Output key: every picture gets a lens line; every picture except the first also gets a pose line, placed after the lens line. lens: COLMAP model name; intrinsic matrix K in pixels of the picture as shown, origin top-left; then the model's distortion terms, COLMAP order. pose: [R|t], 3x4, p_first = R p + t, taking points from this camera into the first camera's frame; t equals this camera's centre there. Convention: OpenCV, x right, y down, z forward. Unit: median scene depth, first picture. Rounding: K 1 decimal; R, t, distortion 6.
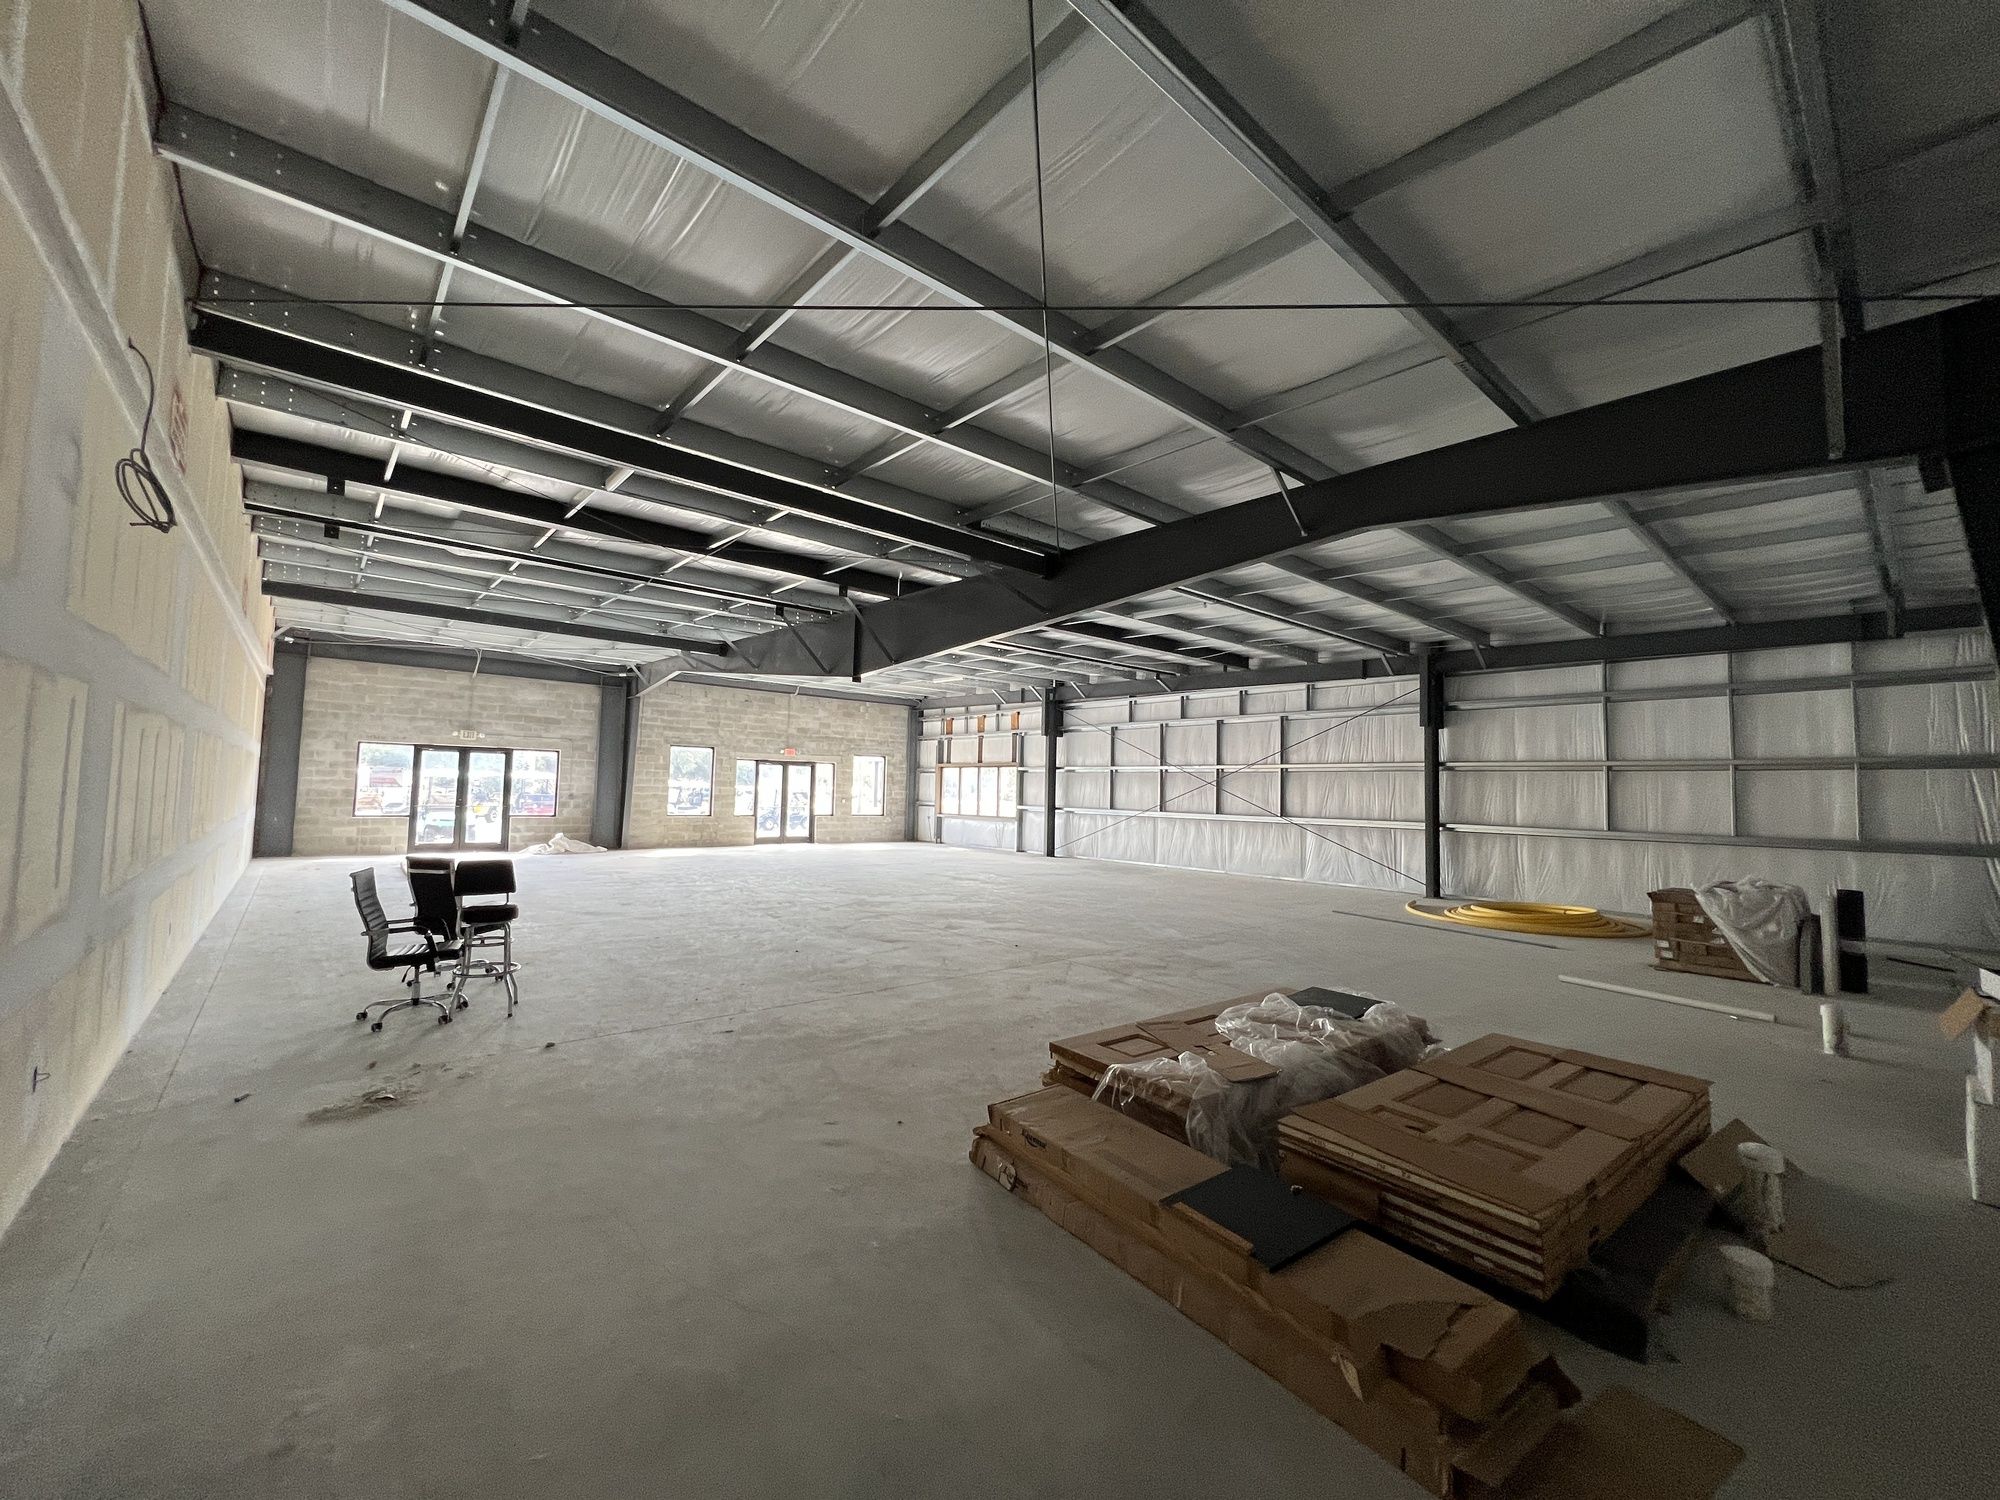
lens RADIAL K [[805.3, 0, 990.1], [0, 805.3, 810.3], [0, 0, 1]] dist [0.002305, 0.000126]
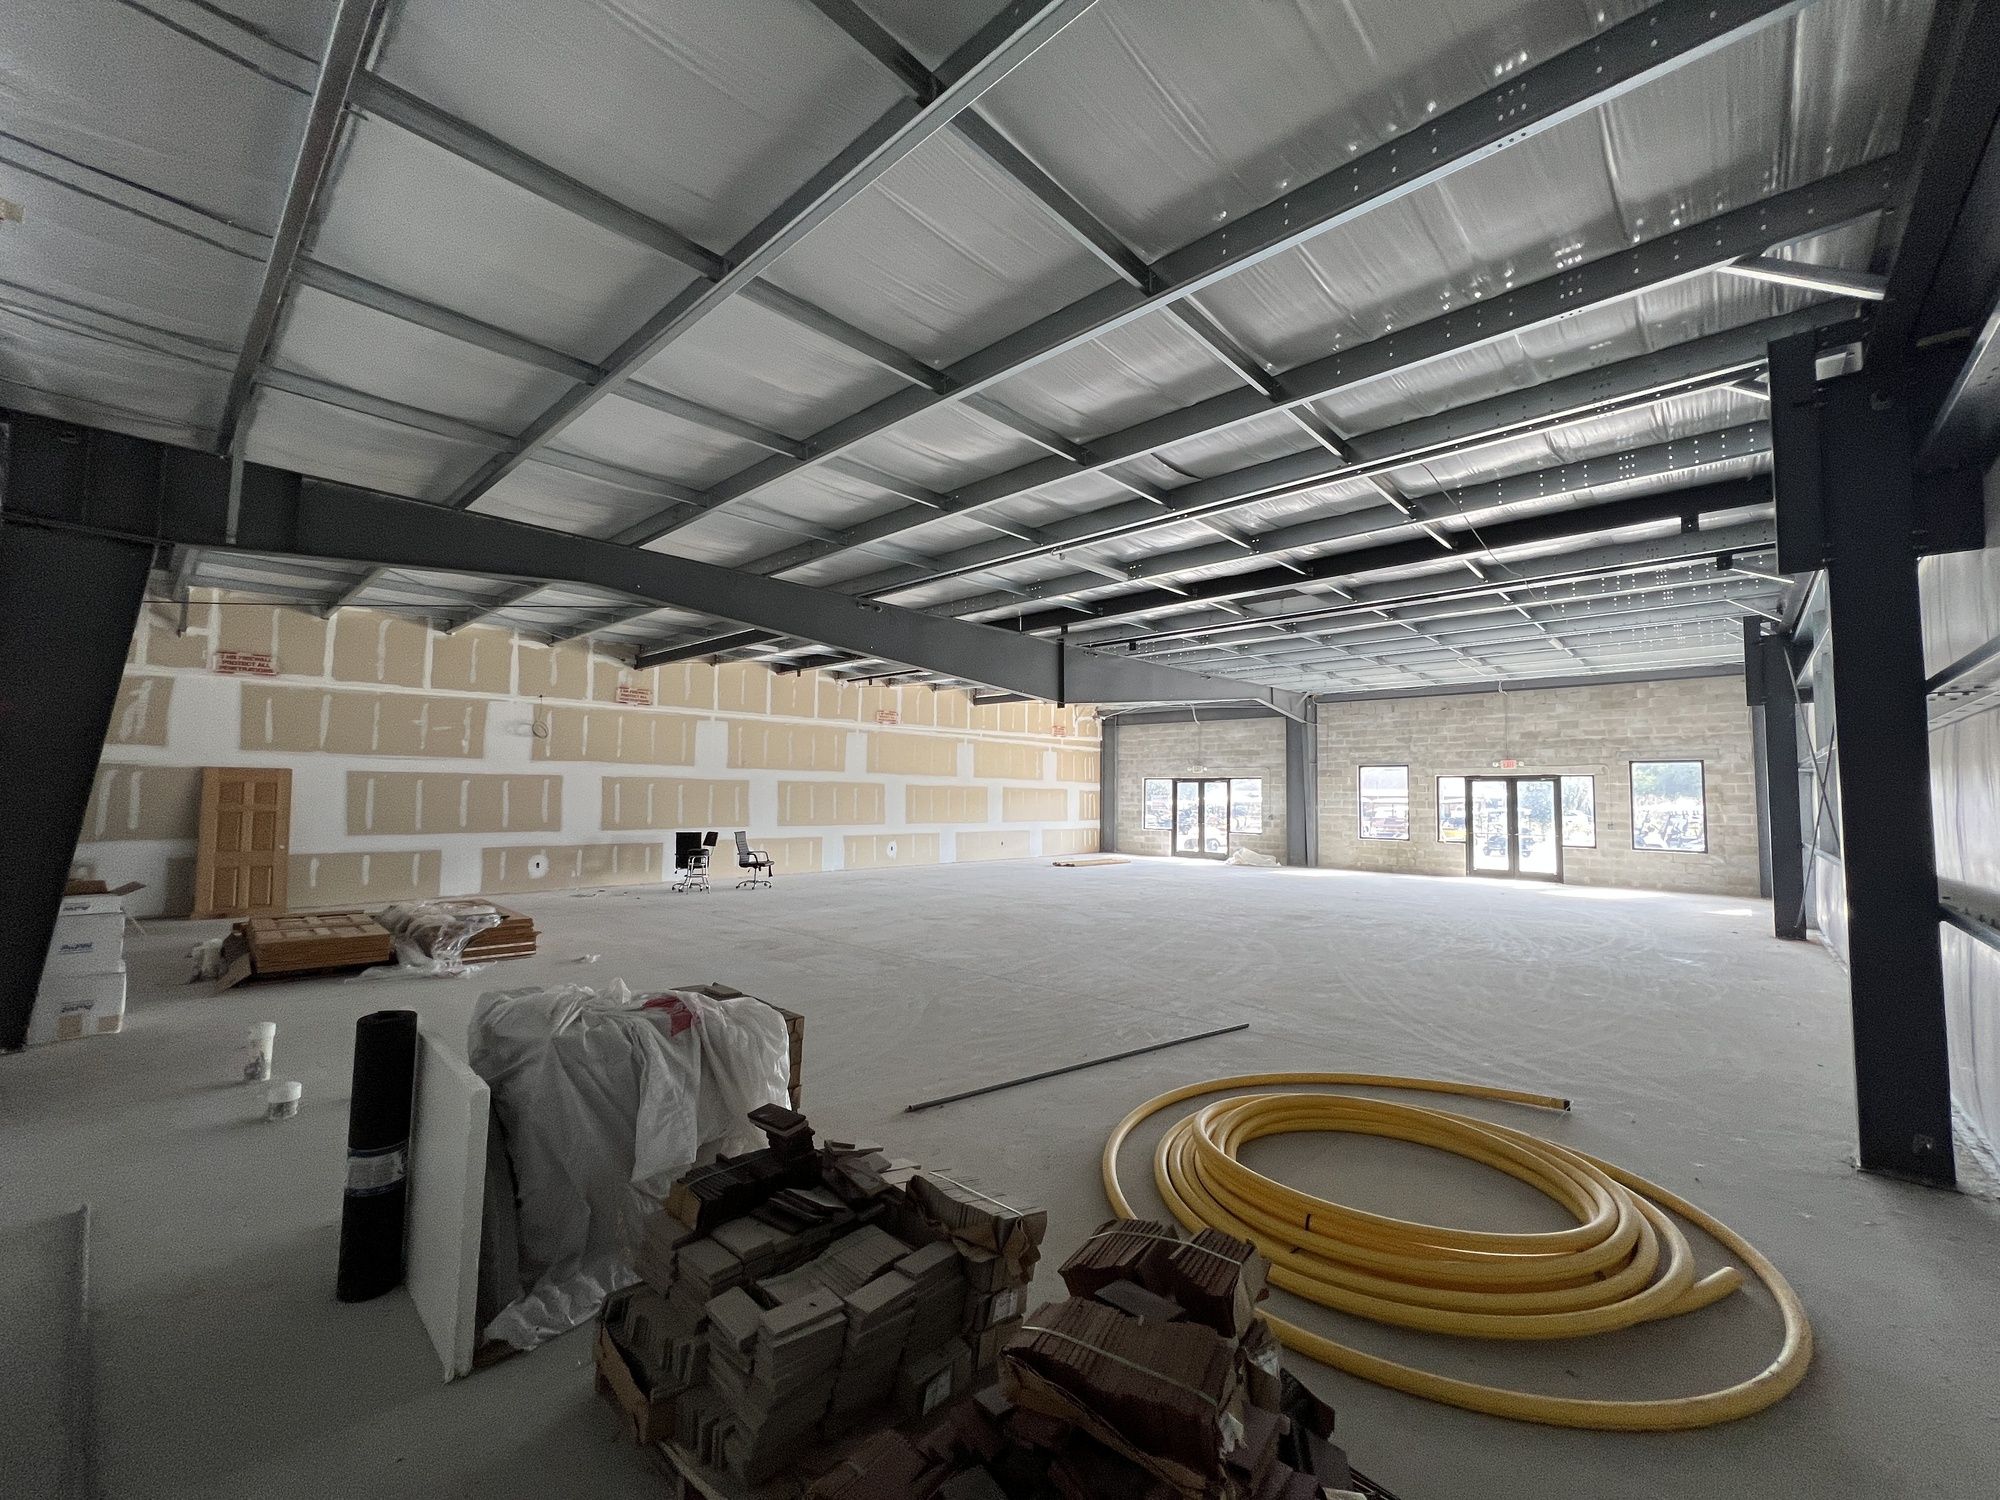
lens RADIAL K [[805.3, 0, 1000.9], [0, 805.3, 743.2], [0, 0, 1]] dist [0.002305, 0.000126]
pose [[0.126718, -0.091167, -0.987740, 0.523049], [-0.034604, 0.994755, -0.096254, 0.001787], [0.991335, 0.046376, 0.122899, 0.436957]]
